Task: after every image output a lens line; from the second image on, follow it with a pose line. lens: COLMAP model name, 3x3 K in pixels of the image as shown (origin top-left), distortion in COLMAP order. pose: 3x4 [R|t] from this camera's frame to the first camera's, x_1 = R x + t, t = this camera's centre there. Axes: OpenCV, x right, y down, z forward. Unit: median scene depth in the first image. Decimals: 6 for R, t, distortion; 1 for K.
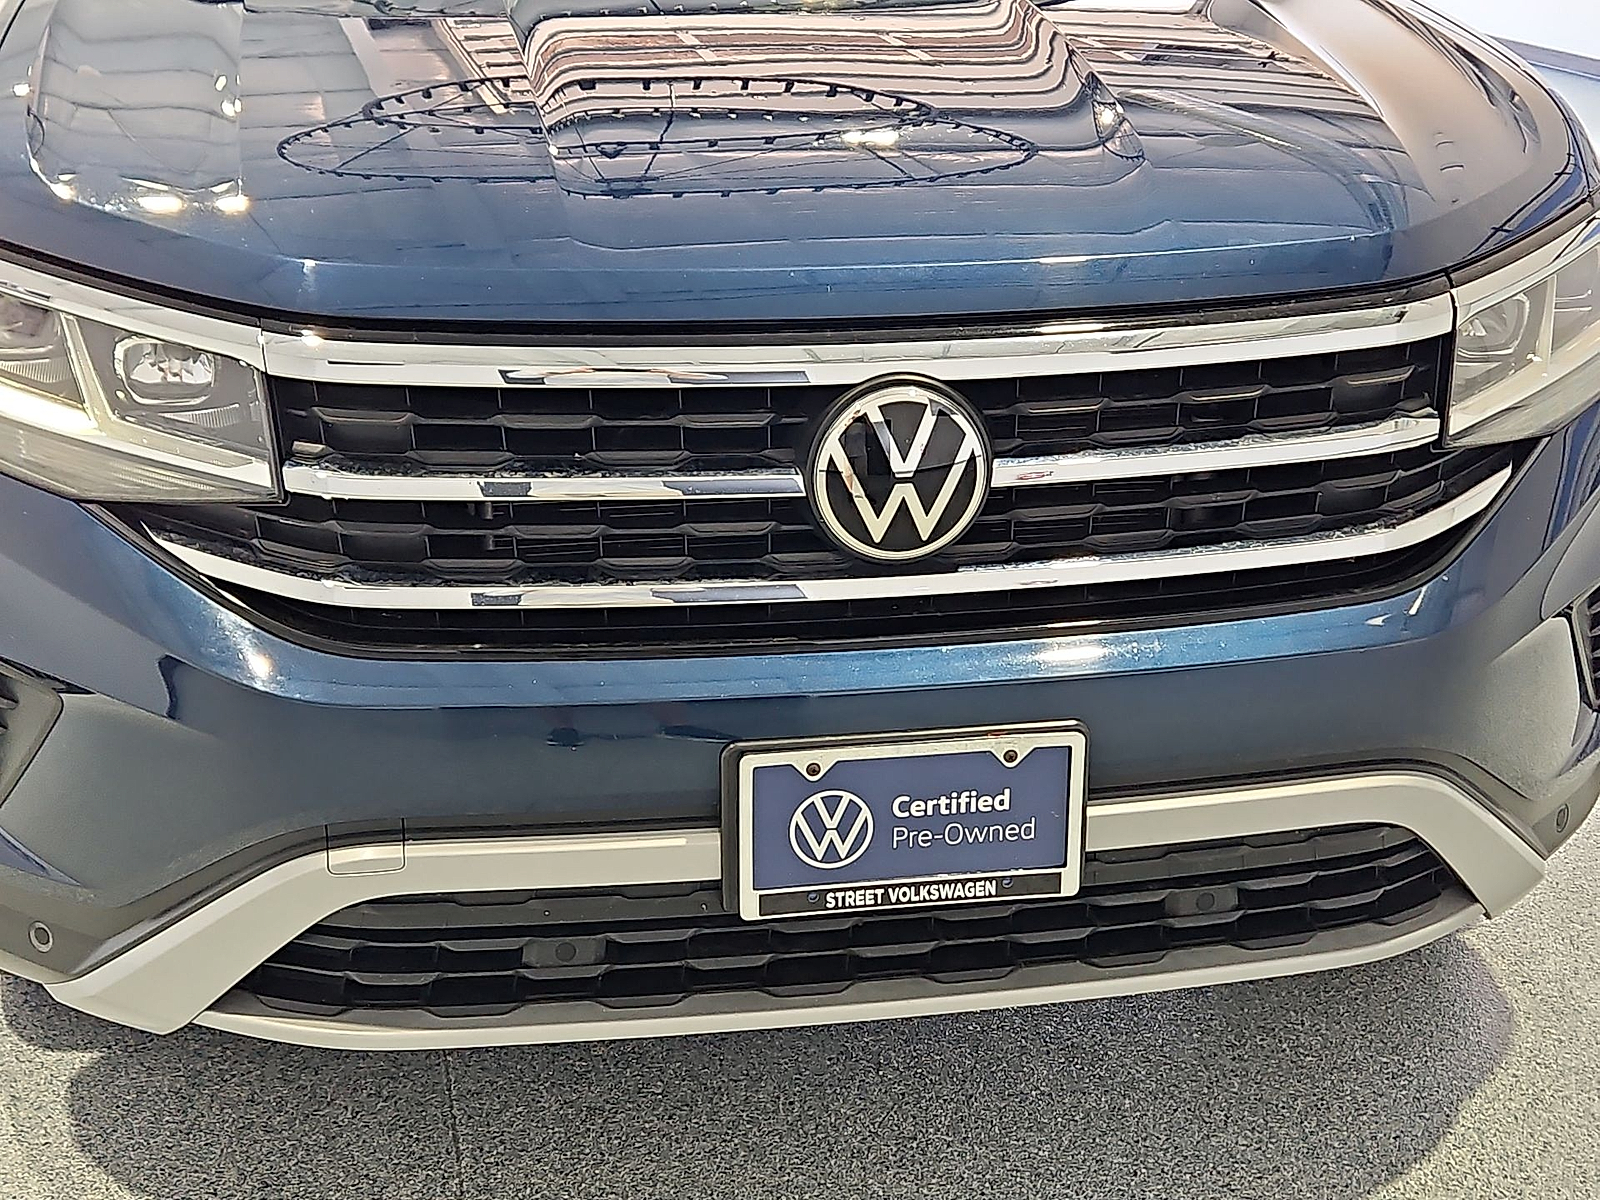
lens RADIAL K [[2245.4, 0, 800.9], [0, 2245.4, 596.4], [0, 0, 1]] dist [0.059892, 0.000000]
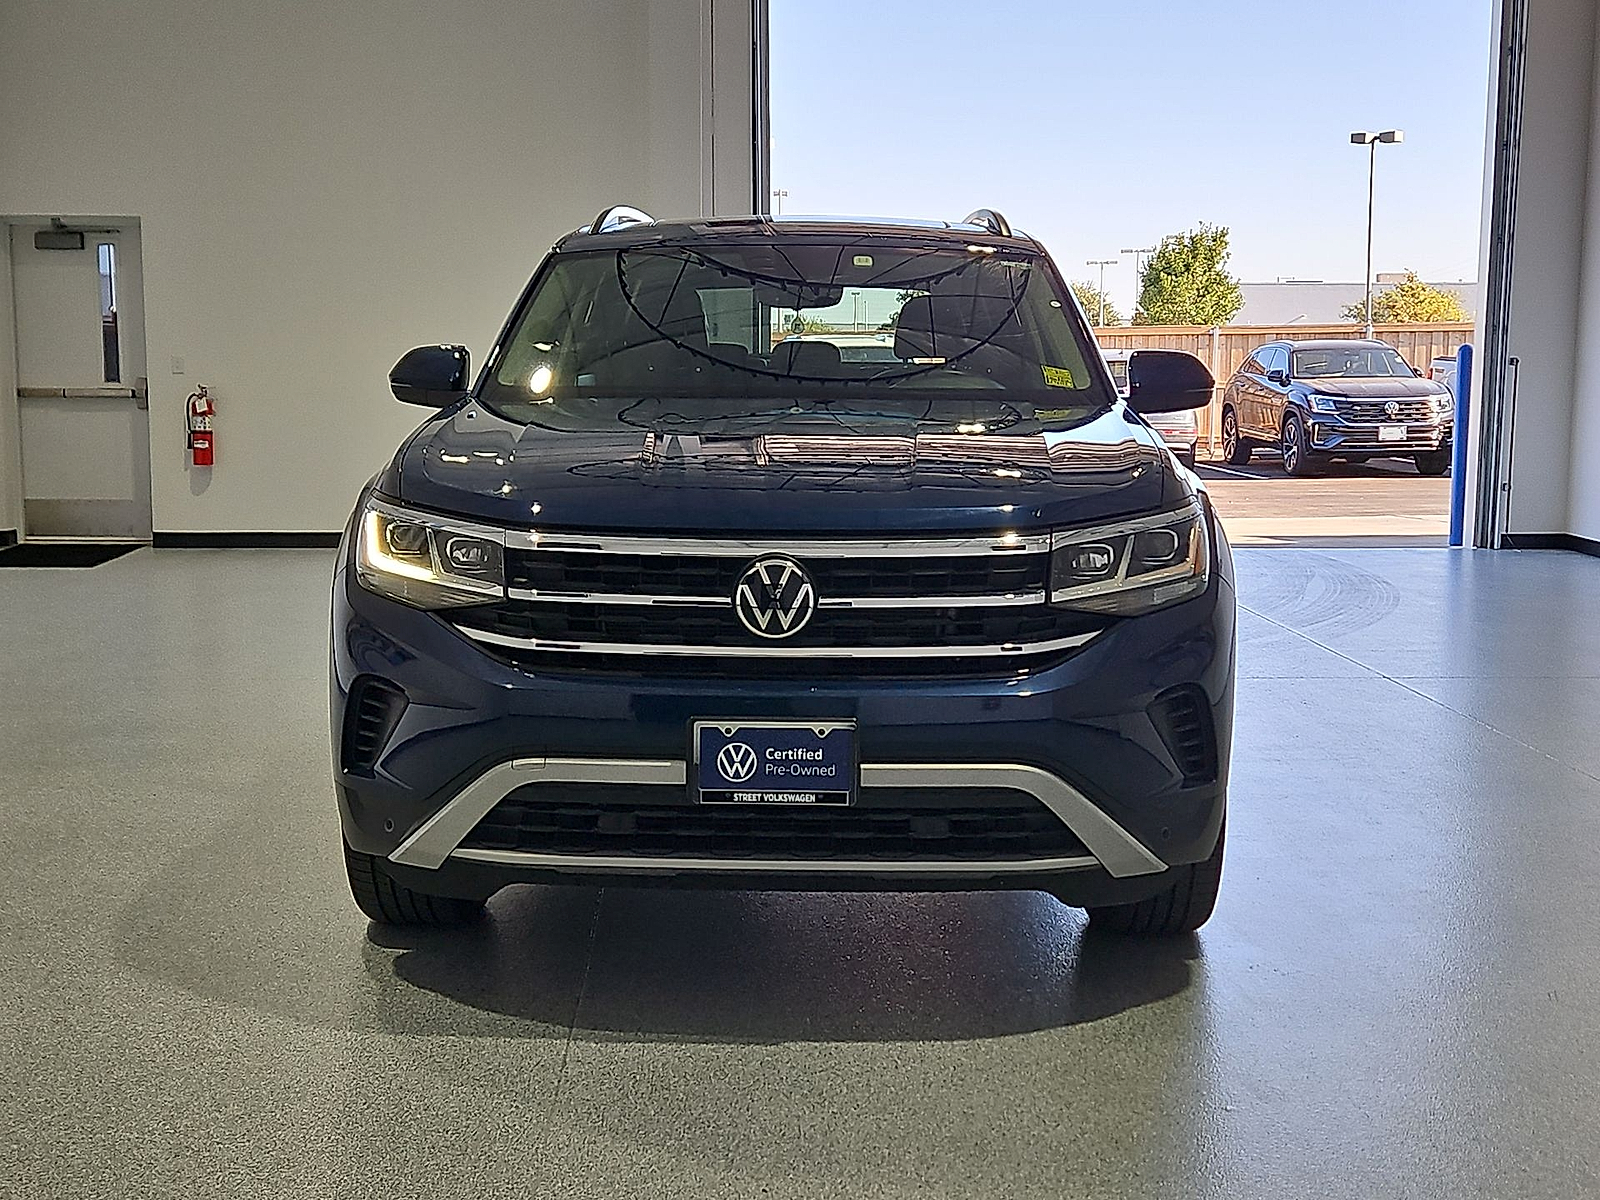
lens RADIAL K [[2245.4, 0, 796.0], [0, 2245.4, 601.4], [0, 0, 1]] dist [0.059892, 0.000000]
pose [[0.979460, 0.021138, -0.200530, 0.501780], [-0.070664, 0.967406, -0.243173, 0.478176], [0.188854, 0.252348, 0.949028, -1.082037]]
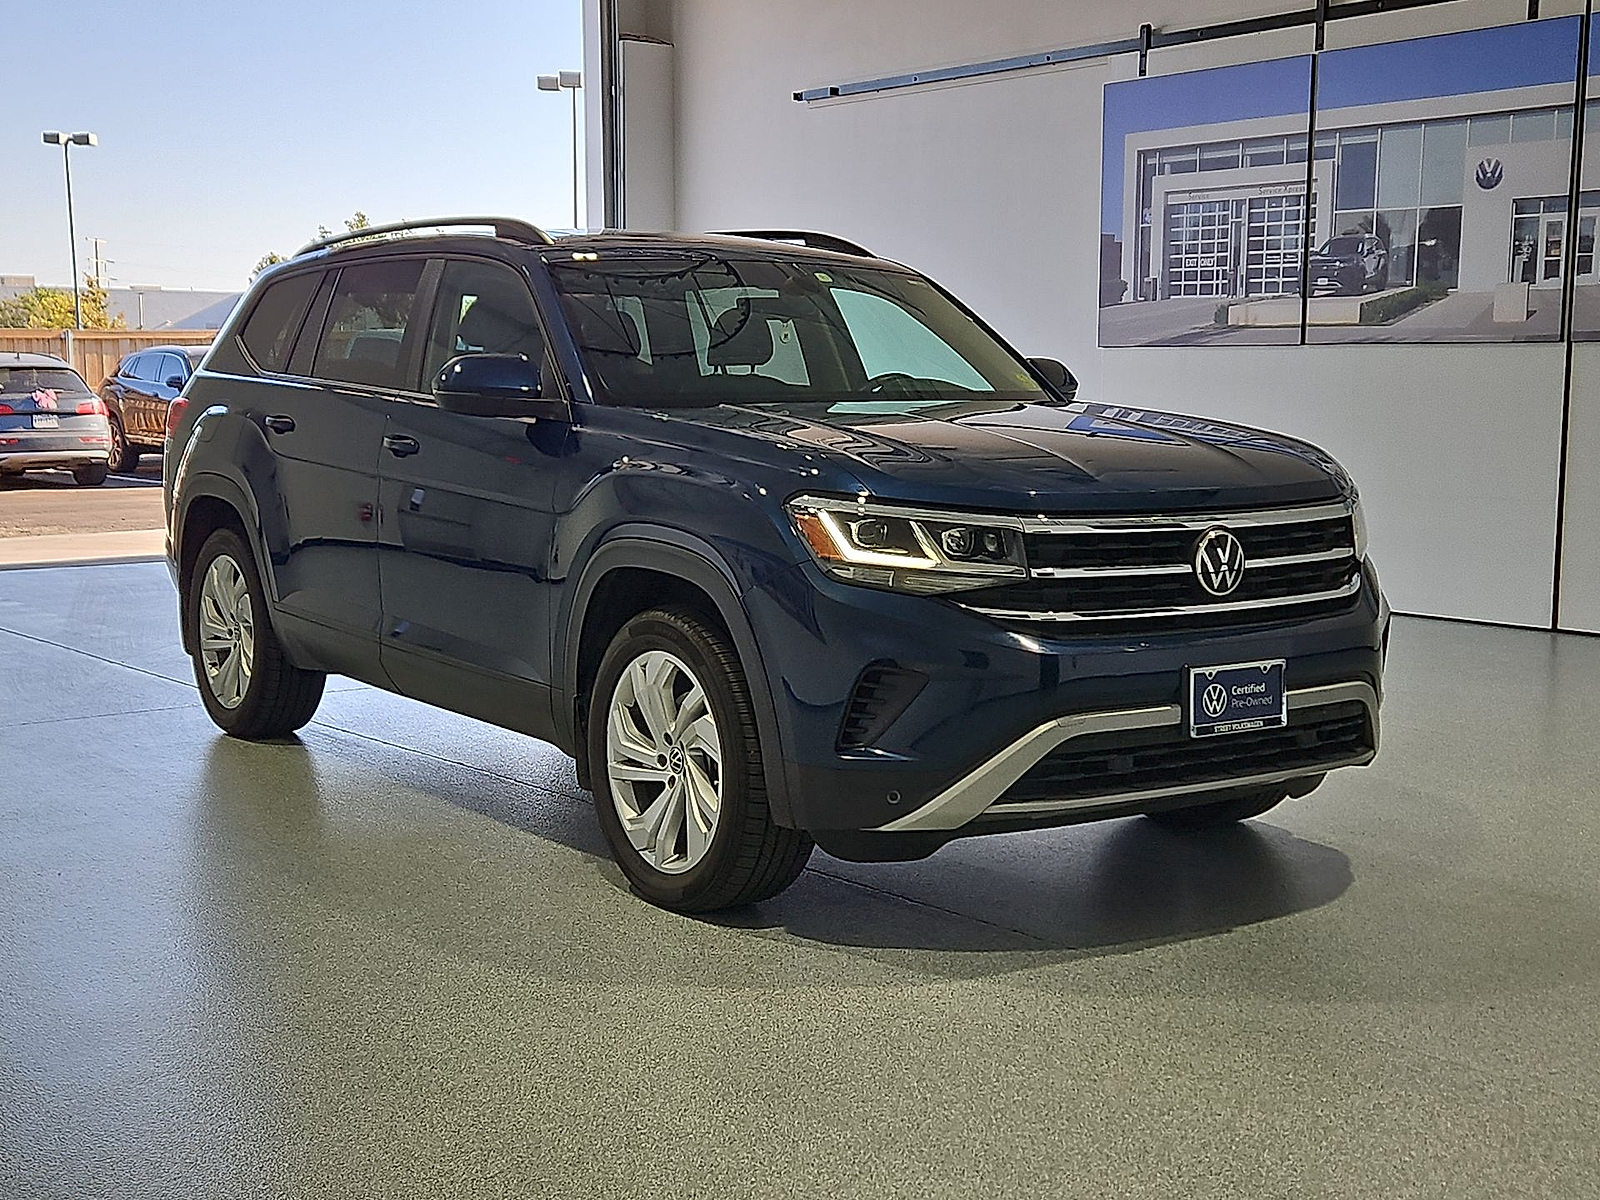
lens RADIAL K [[2245.4, 0, 857.1], [0, 2245.4, 579.1], [0, 0, 1]] dist [0.059892, 0.000000]
pose [[0.898985, -0.047414, 0.435404, -1.495737], [0.159466, 0.961322, -0.224567, 0.491104], [-0.407916, 0.271315, 0.871775, -1.145773]]
